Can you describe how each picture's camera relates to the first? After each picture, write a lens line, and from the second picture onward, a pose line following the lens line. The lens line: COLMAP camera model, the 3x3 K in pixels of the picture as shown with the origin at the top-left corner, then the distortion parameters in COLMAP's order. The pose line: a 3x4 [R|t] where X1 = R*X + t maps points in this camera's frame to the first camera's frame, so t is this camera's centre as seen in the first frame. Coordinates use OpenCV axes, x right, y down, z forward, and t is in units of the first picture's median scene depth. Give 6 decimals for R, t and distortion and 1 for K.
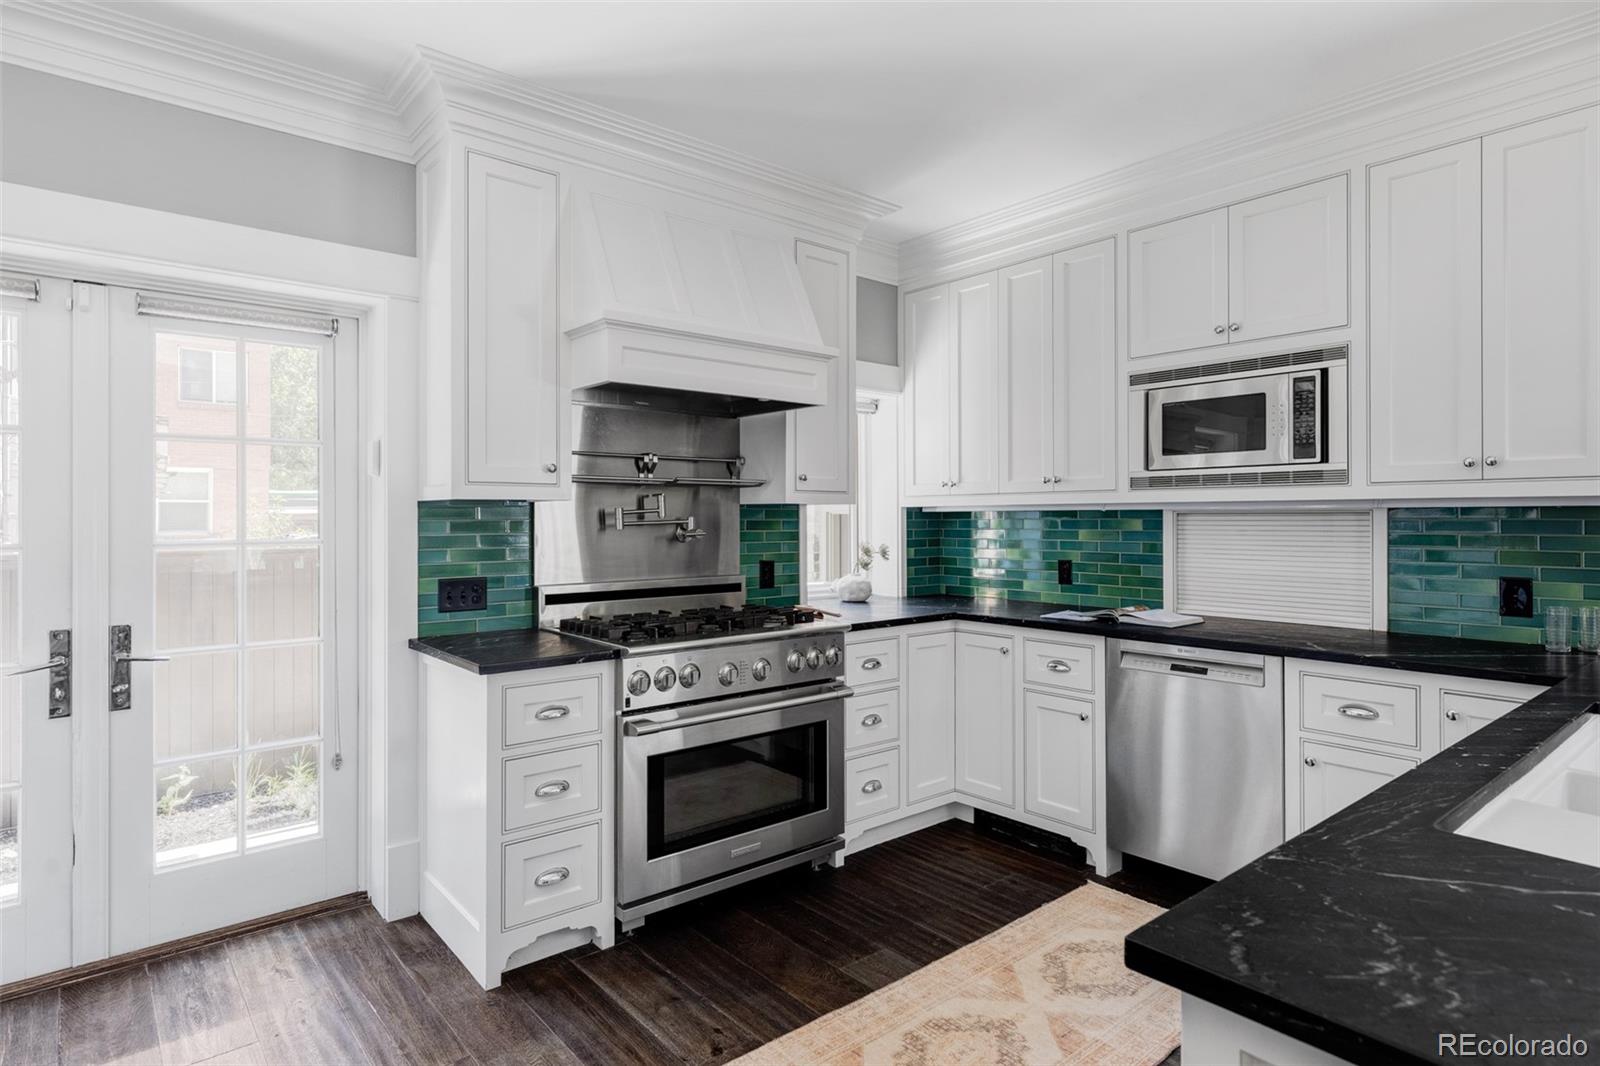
lens RADIAL K [[856.2, 0, 798.5], [0, 856.2, 517.2], [0, 0, 1]] dist [0.003152, -0.000041]
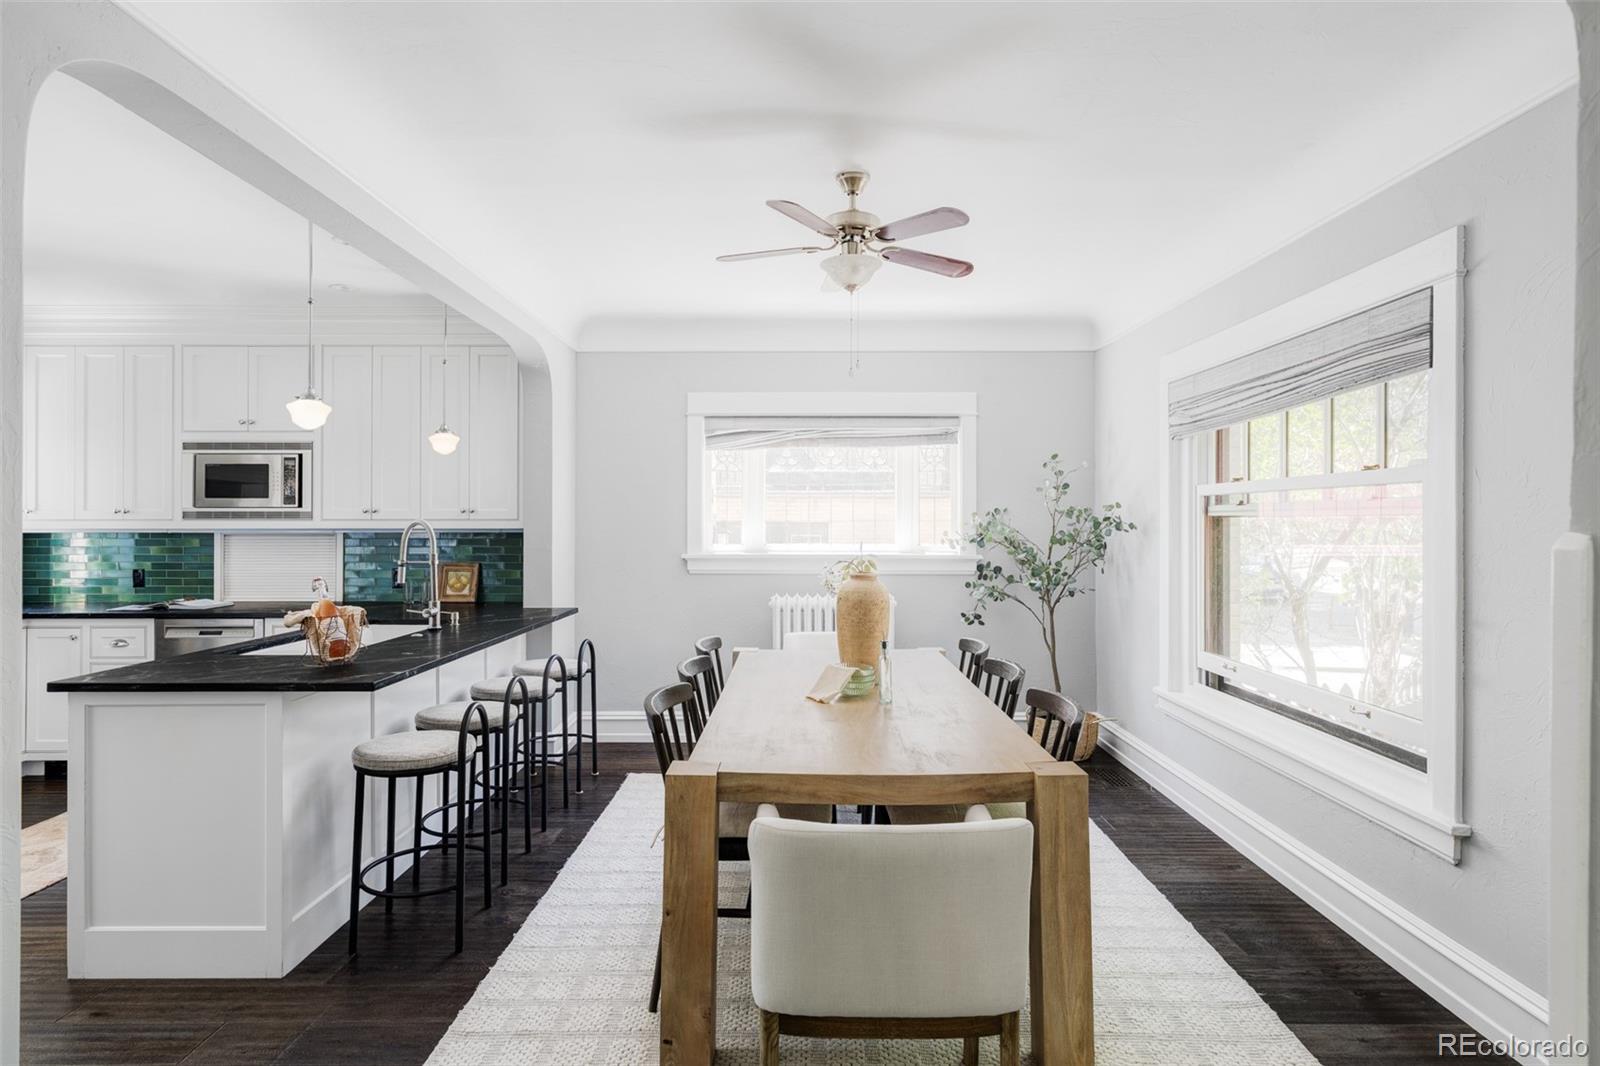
lens RADIAL K [[856.2, 0, 798.5], [0, 856.2, 517.2], [0, 0, 1]] dist [0.003152, -0.000041]
pose [[0.647130, 0.005028, 0.762363, -0.059237], [-0.001028, 0.999983, -0.005723, -0.031497], [-0.762379, 0.002920, 0.647124, -0.834708]]
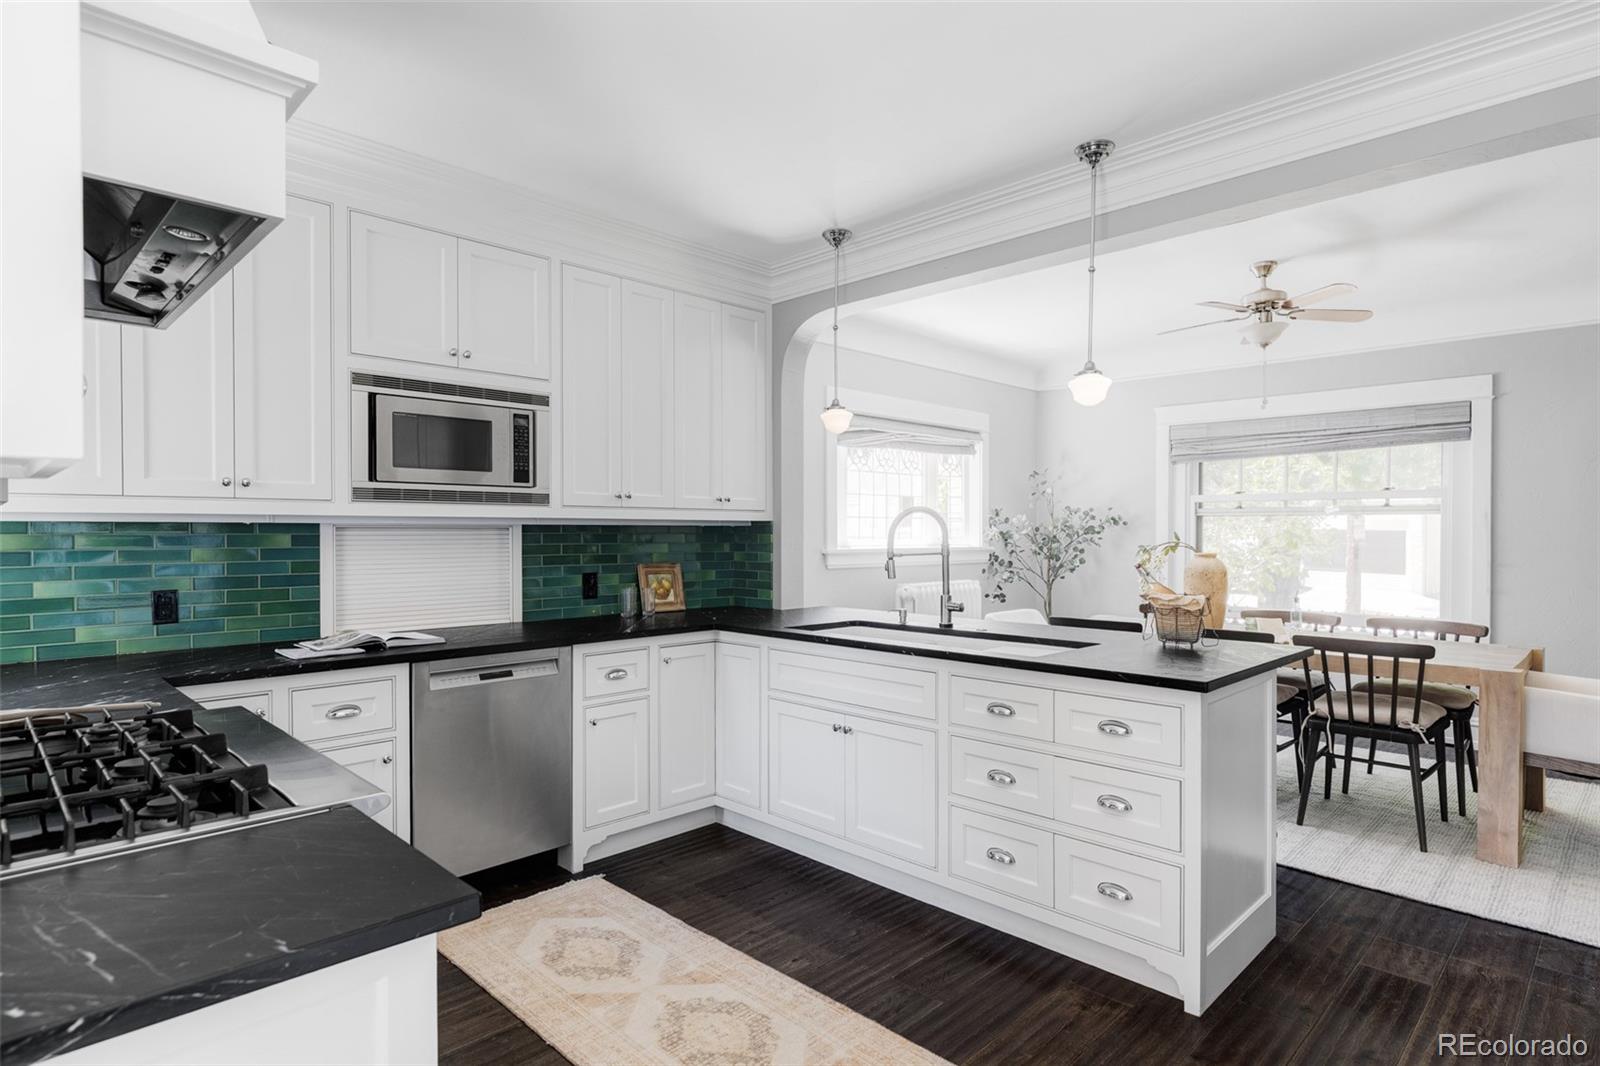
lens RADIAL K [[858.0, 0, 811.3], [0, 858.0, 541.3], [0, 0, 1]] dist [-0.000068, 0.000246]
pose [[-0.095065, -0.009479, 0.995426, -0.589056], [-0.000985, 0.999955, 0.009428, 0.001199], [-0.995471, -0.000084, -0.095070, 0.657978]]
